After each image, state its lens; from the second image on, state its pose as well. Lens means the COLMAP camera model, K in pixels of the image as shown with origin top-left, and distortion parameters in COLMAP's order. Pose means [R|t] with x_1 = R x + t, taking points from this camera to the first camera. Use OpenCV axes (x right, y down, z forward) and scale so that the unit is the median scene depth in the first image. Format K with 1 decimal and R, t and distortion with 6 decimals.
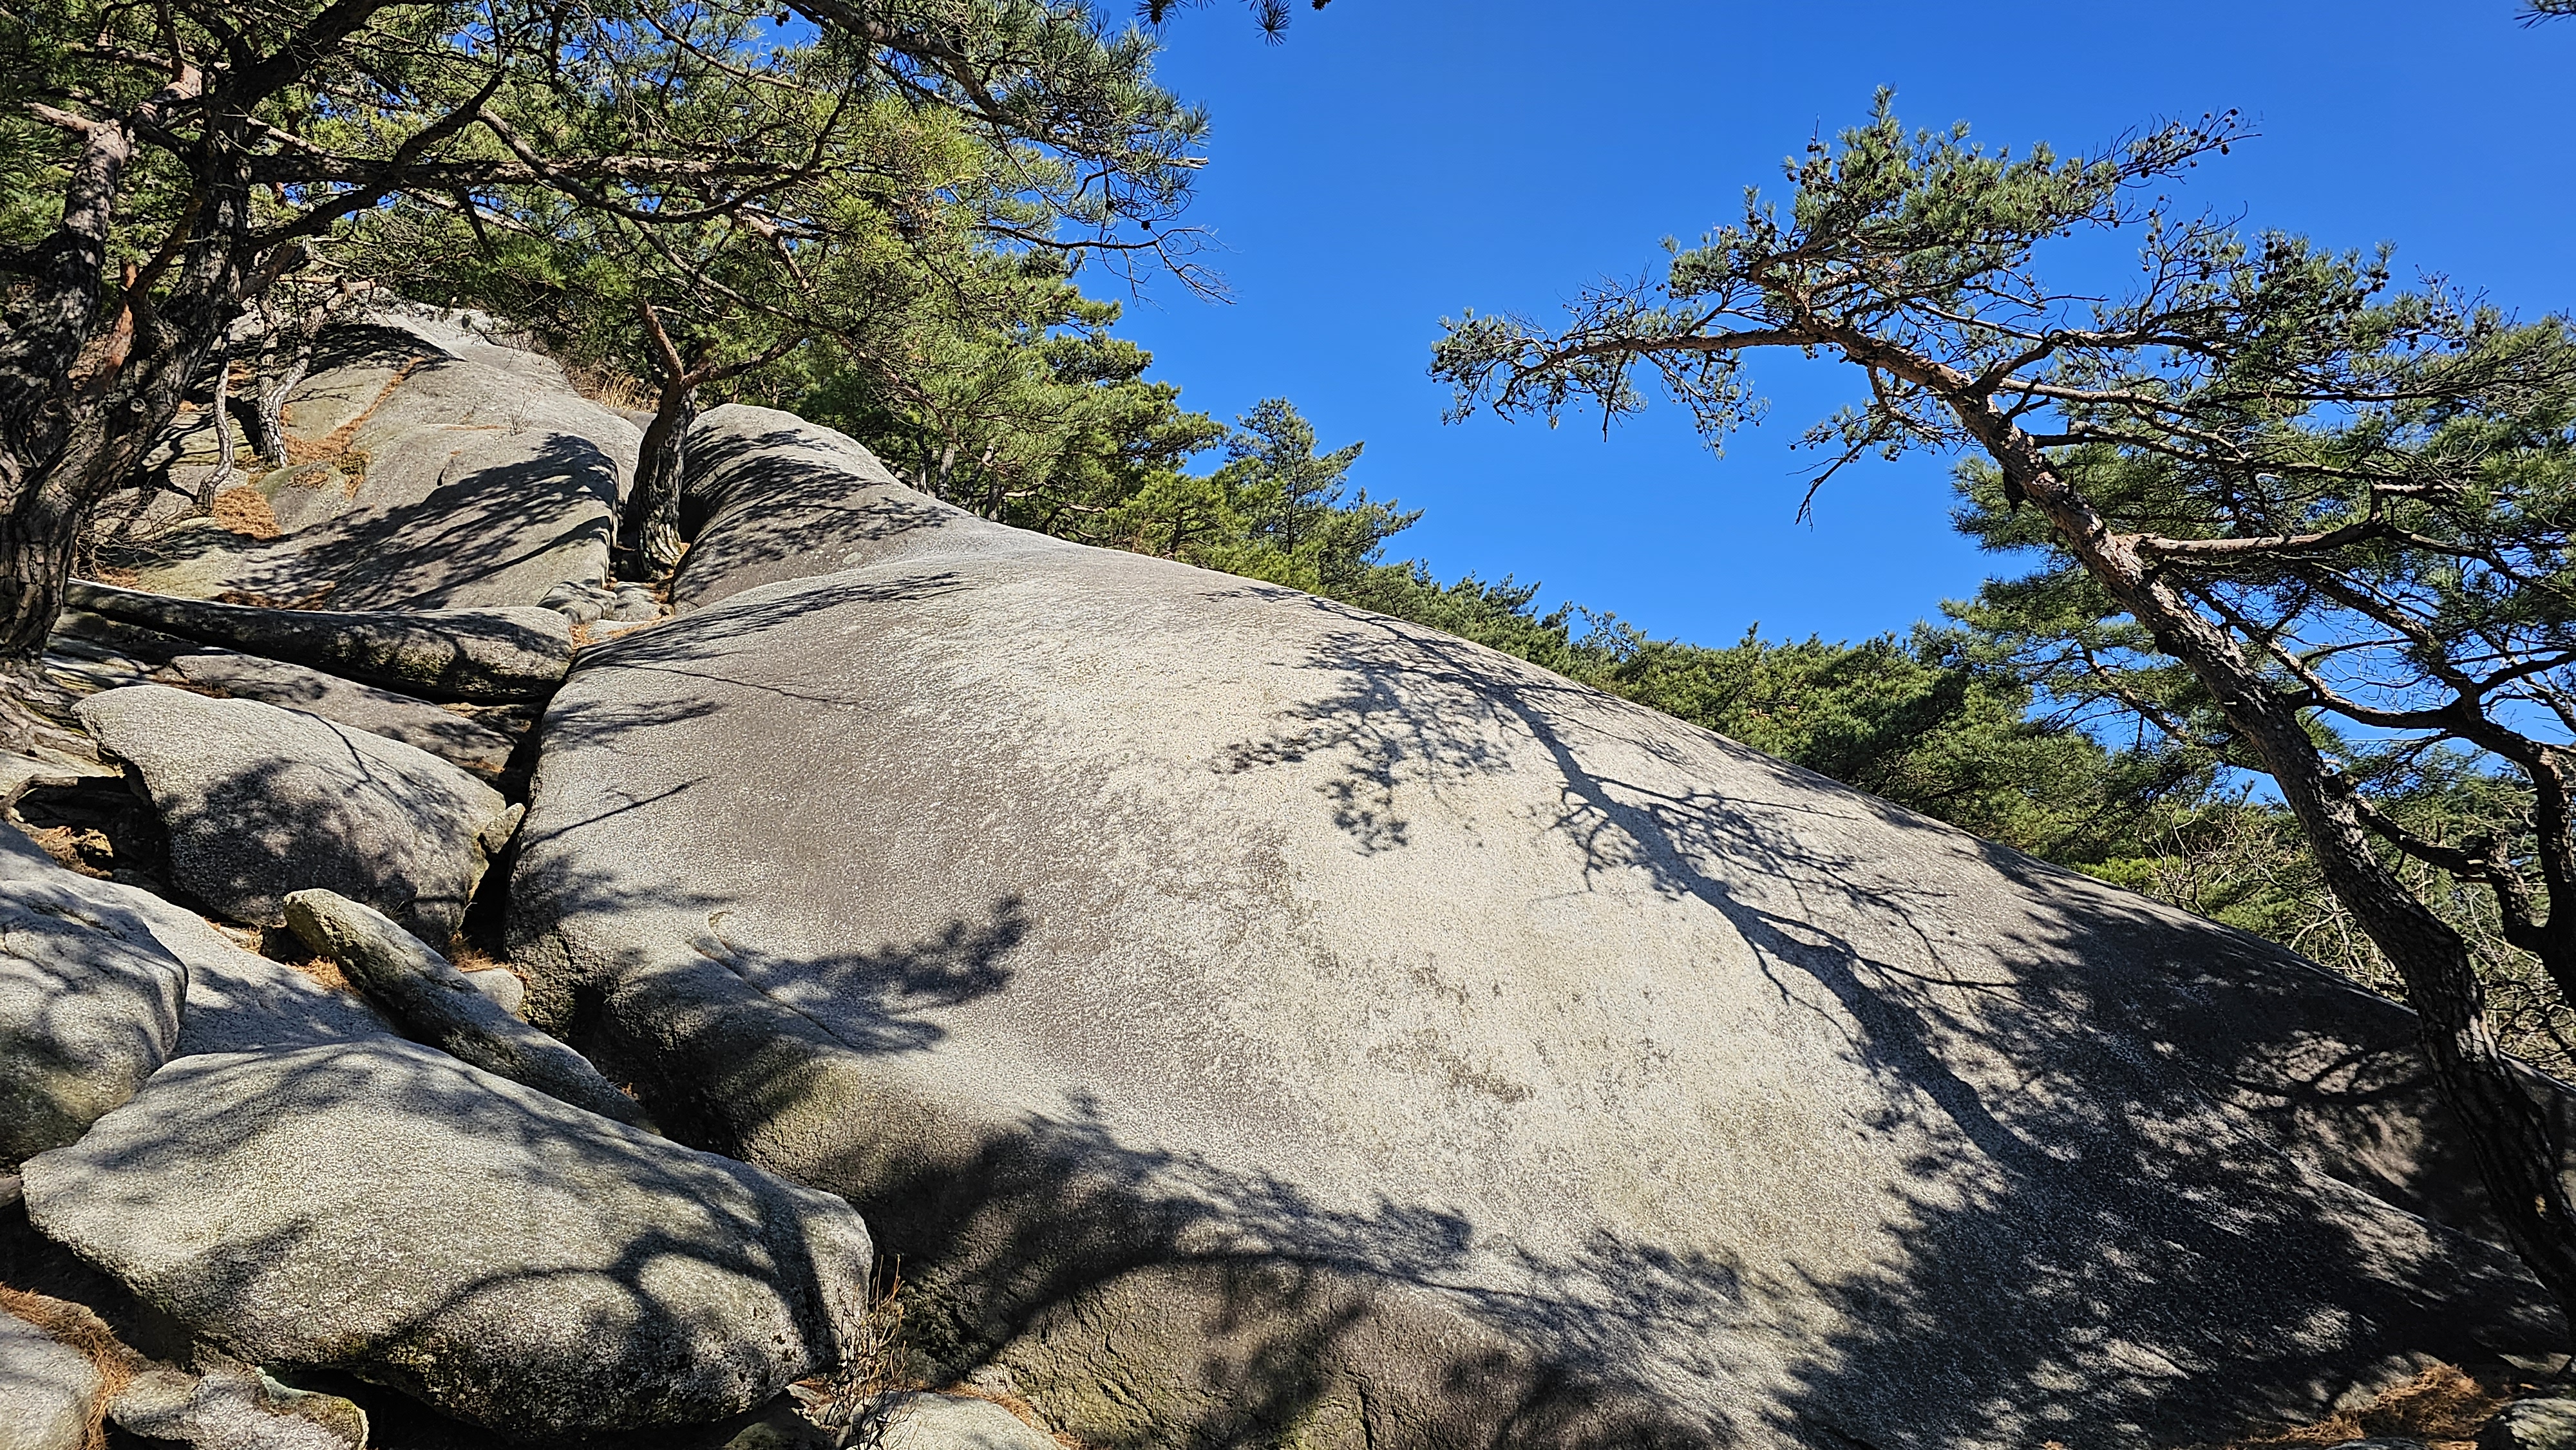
lens RADIAL K [[1695.0, 0, 1282.5], [0, 1695.0, 688.0], [0, 0, 1]] dist [0.104112, -0.117799]
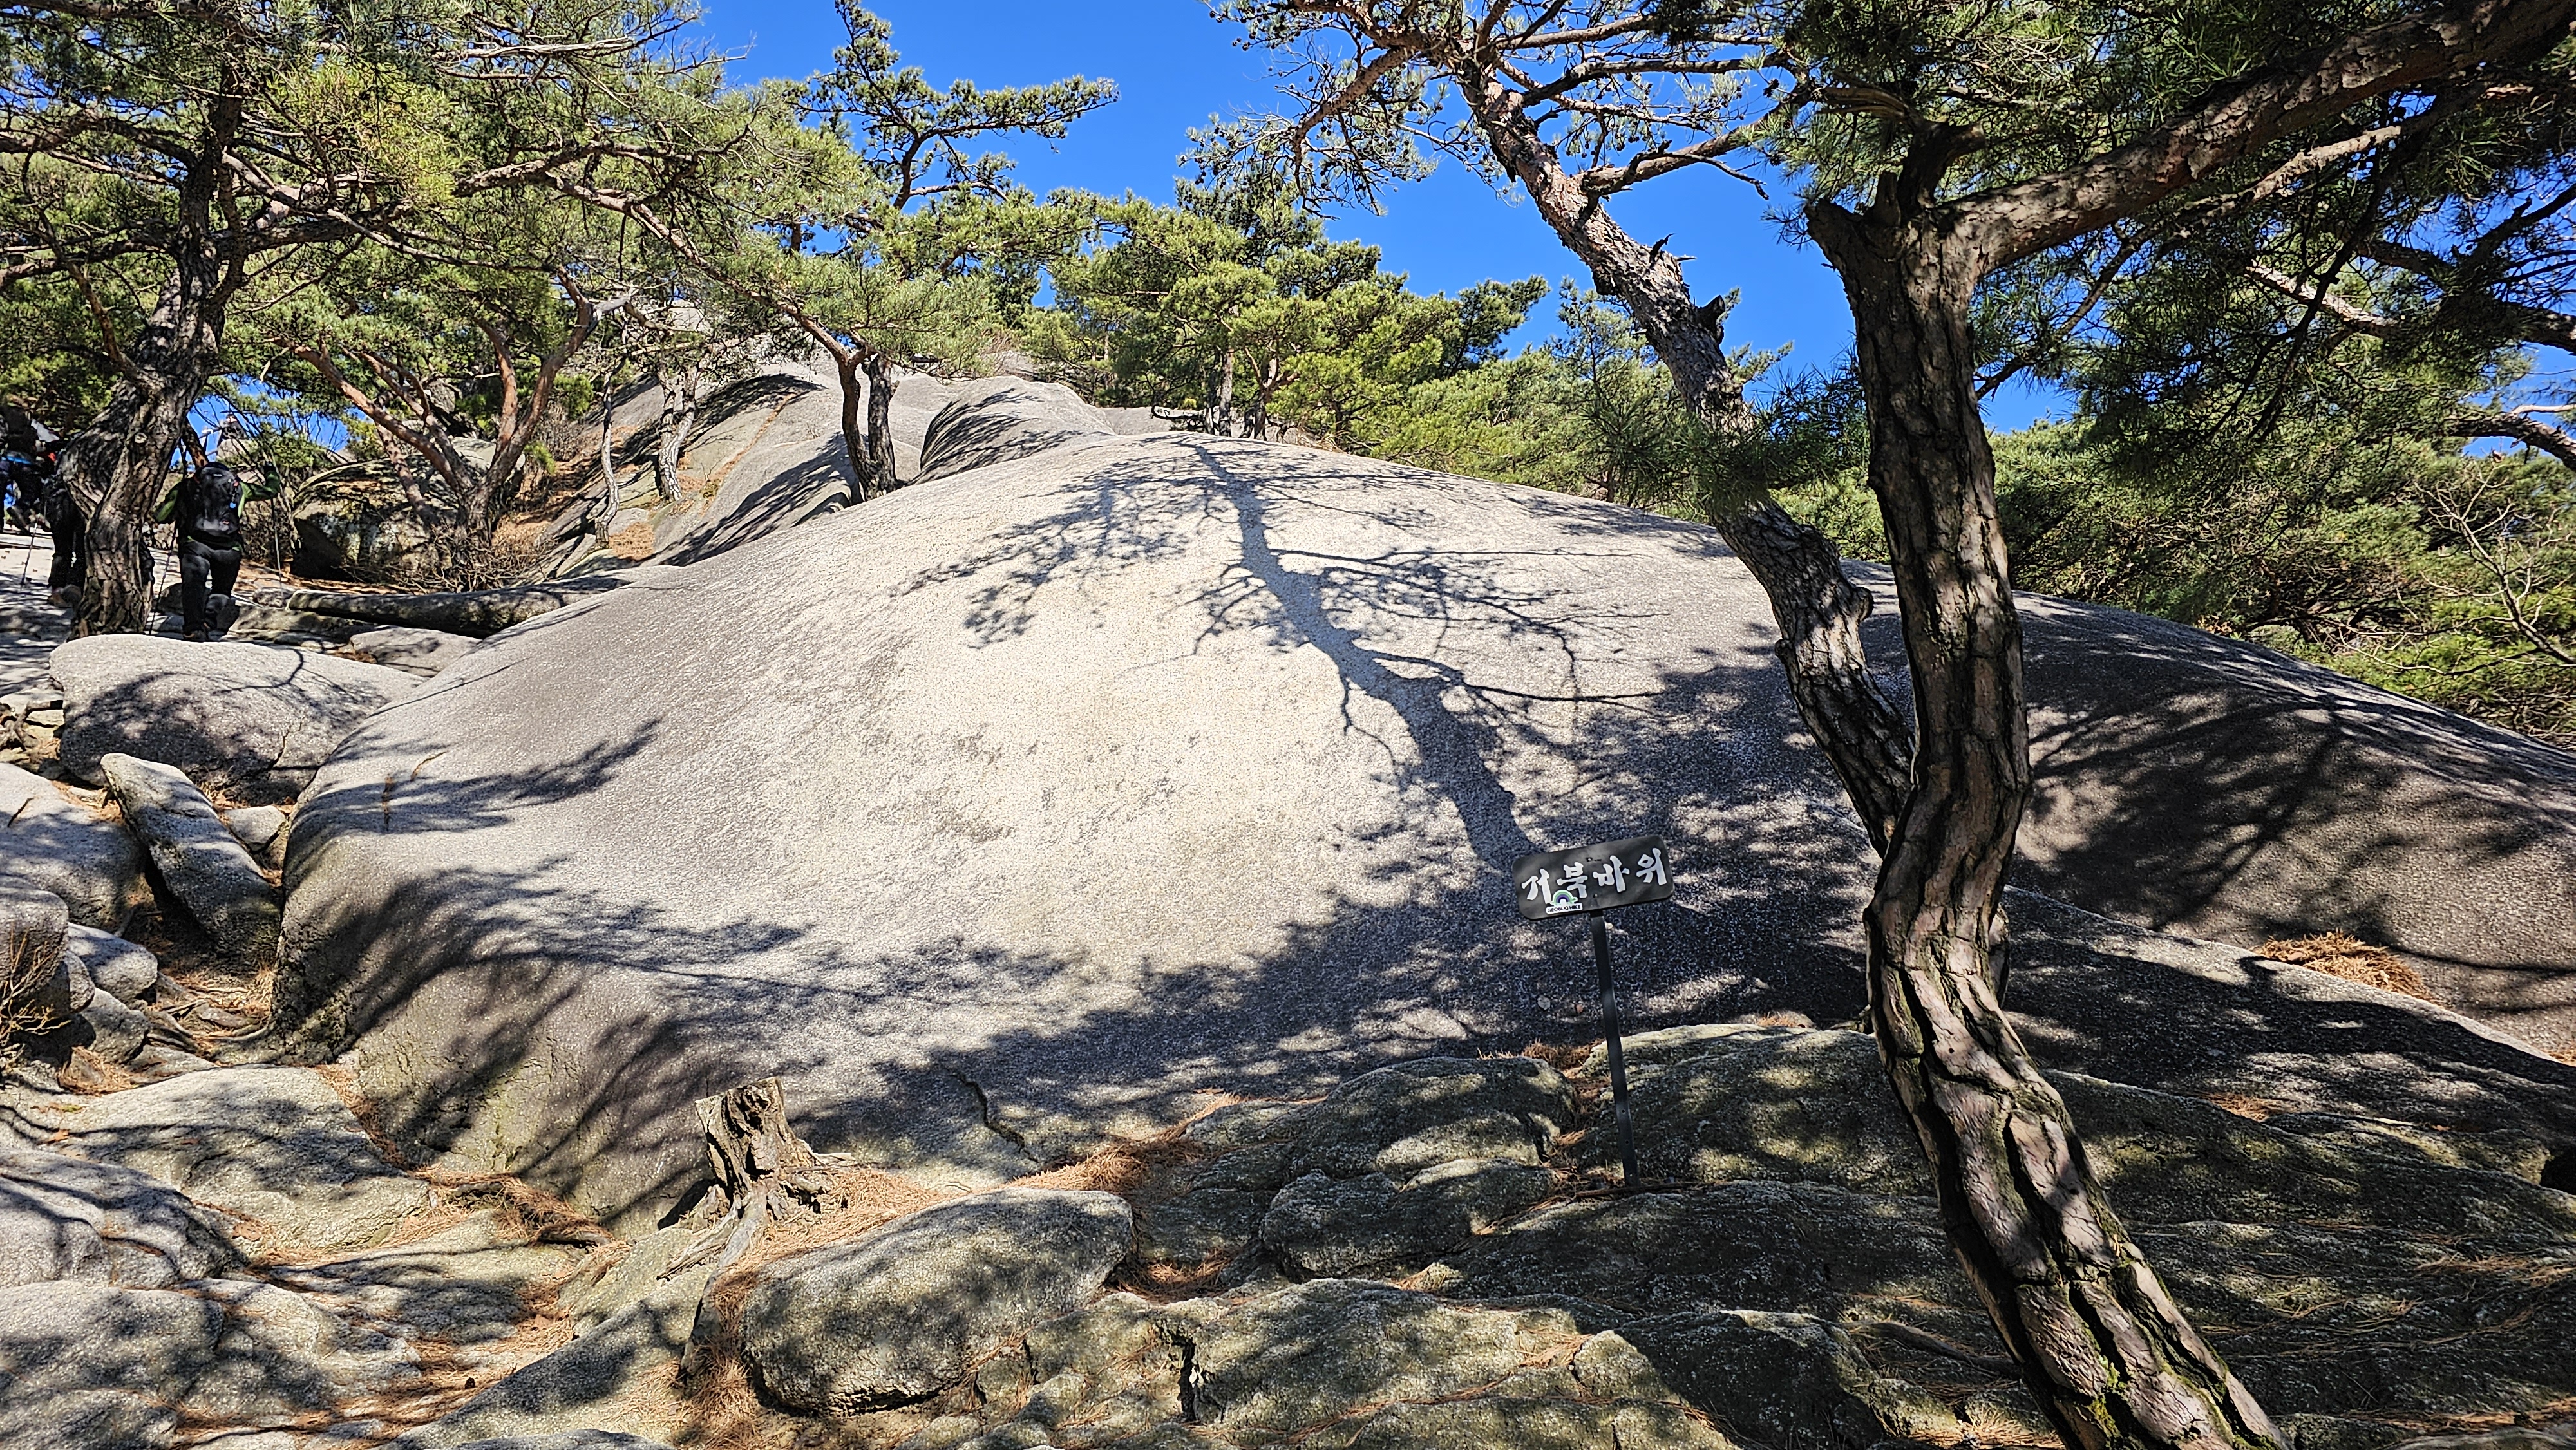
lens RADIAL K [[1695.0, 0, 1282.5], [0, 1695.0, 688.0], [0, 0, 1]] dist [0.104112, -0.117799]
pose [[0.909600, -0.128471, -0.395125, 0.650932], [0.138159, 0.990402, -0.003970, 0.156320], [0.391843, -0.050979, 0.918619, 0.089353]]
